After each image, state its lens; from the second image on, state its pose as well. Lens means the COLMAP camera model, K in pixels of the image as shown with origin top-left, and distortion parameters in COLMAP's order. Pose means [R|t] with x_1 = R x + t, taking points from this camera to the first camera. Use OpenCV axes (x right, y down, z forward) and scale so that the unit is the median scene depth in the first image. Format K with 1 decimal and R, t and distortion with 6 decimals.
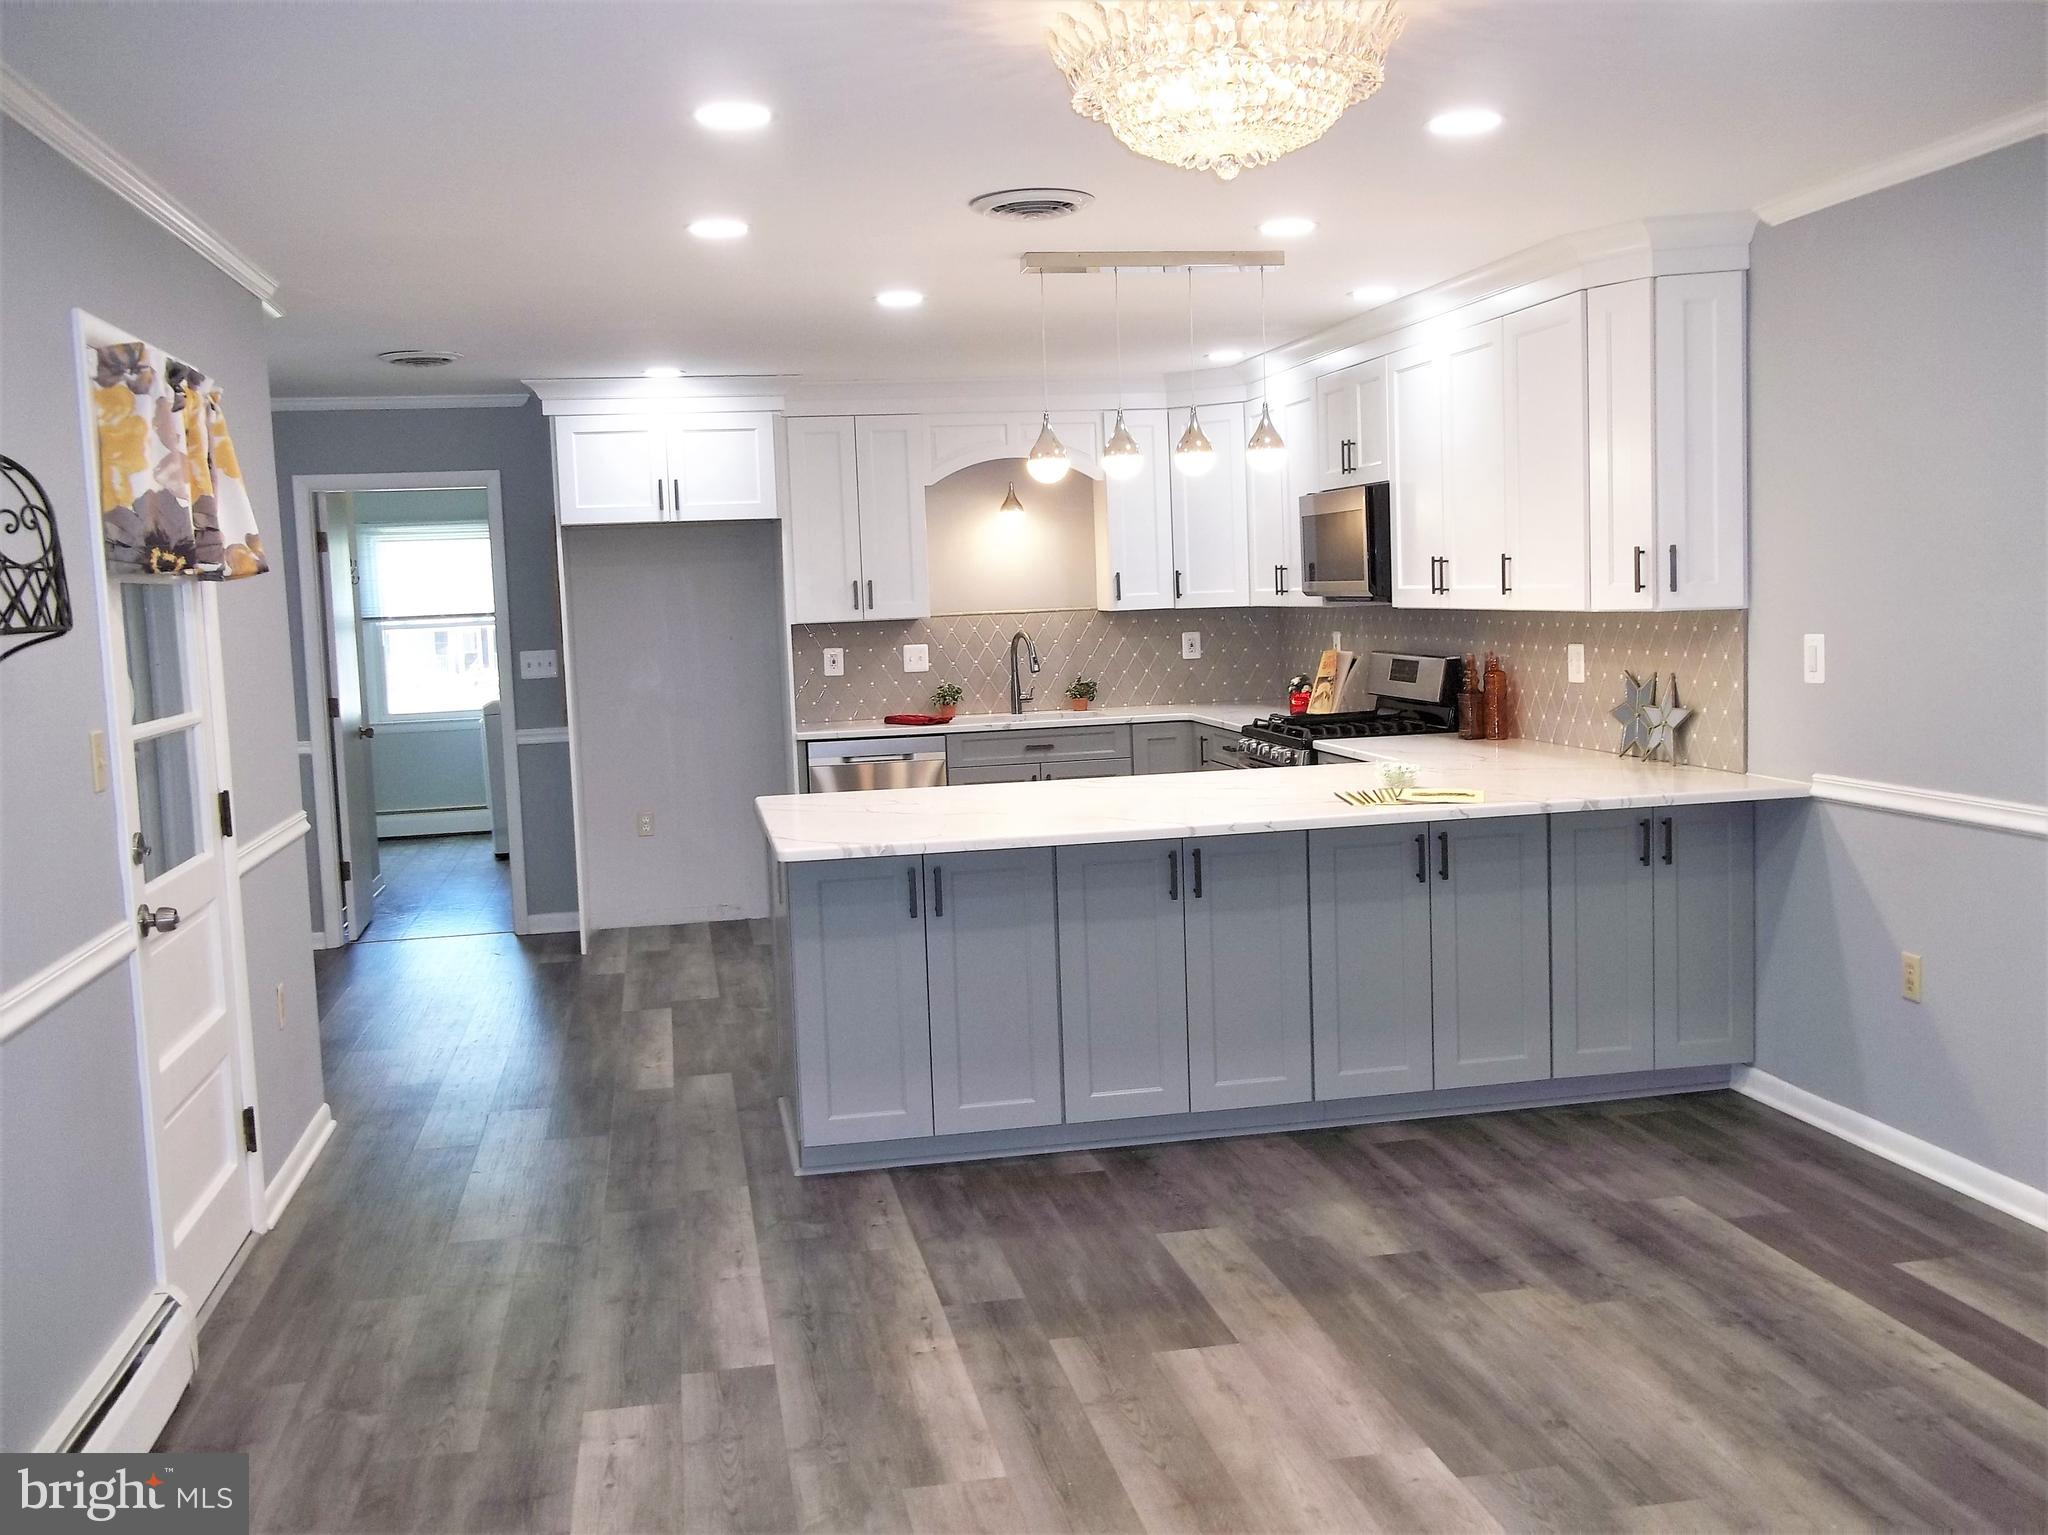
lens RADIAL K [[1937.4, 0, 1032.1], [0, 1937.4, 764.9], [0, 0, 1]] dist [0.024719, 0.000000]
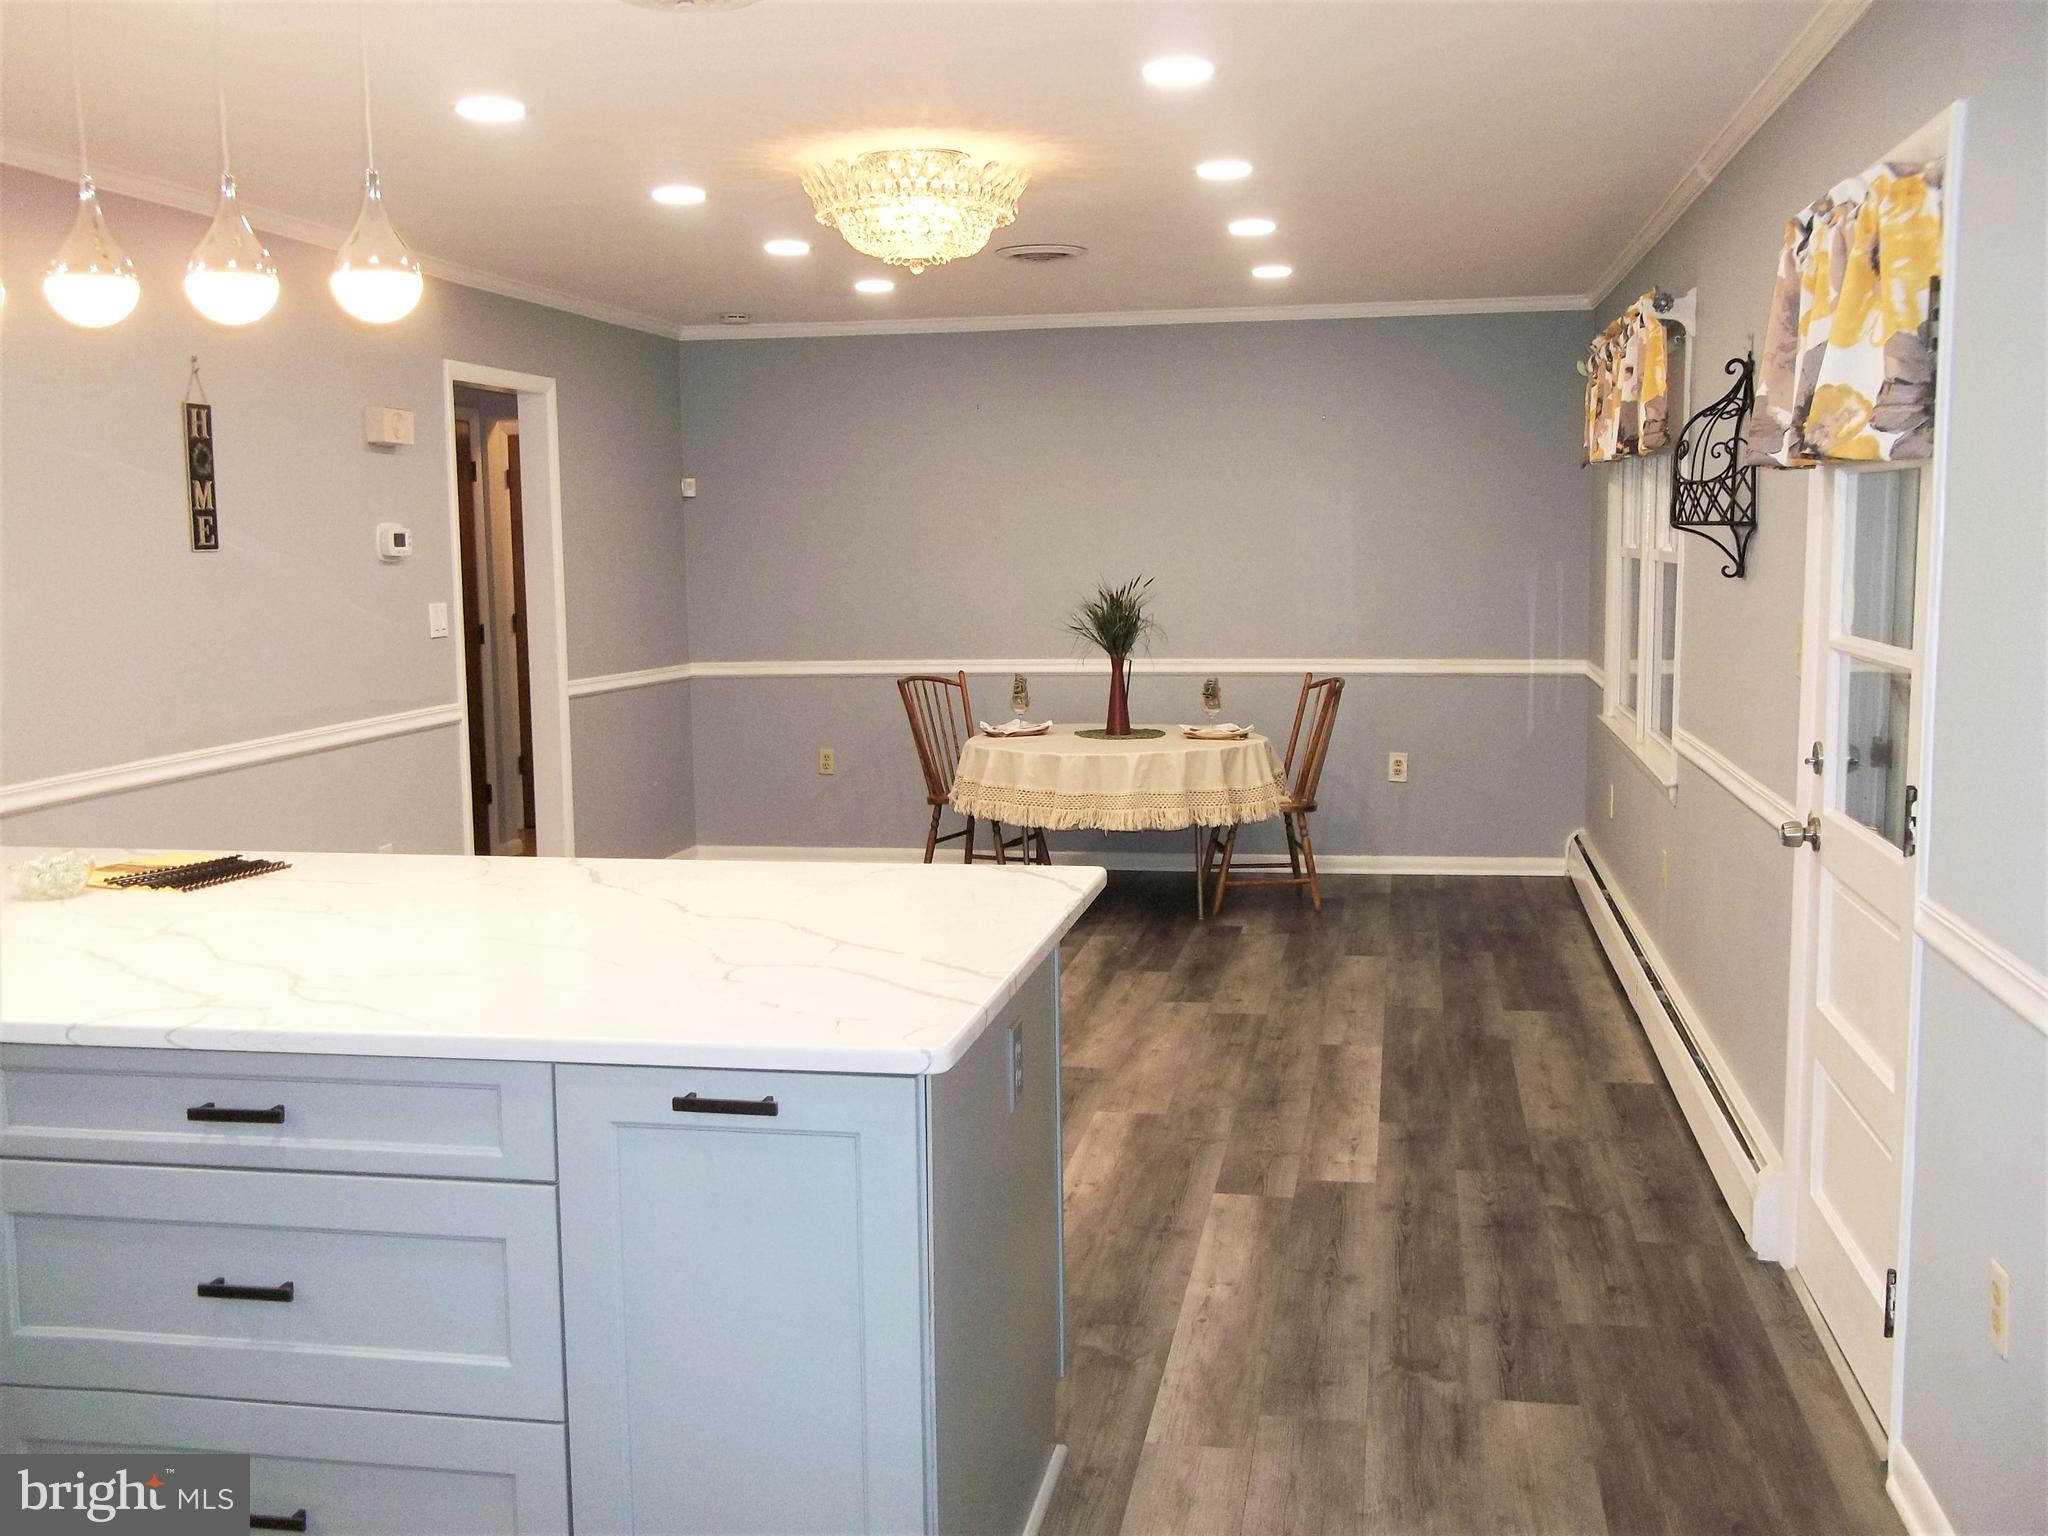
lens RADIAL K [[1937.4, 0, 1031.1], [0, 1937.4, 773.3], [0, 0, 1]] dist [0.024719, 0.000000]
pose [[-0.928687, 0.005017, 0.370830, -0.471084], [0.083202, 0.977239, 0.195146, -0.173239], [-0.361410, 0.212084, -0.907966, 2.078719]]
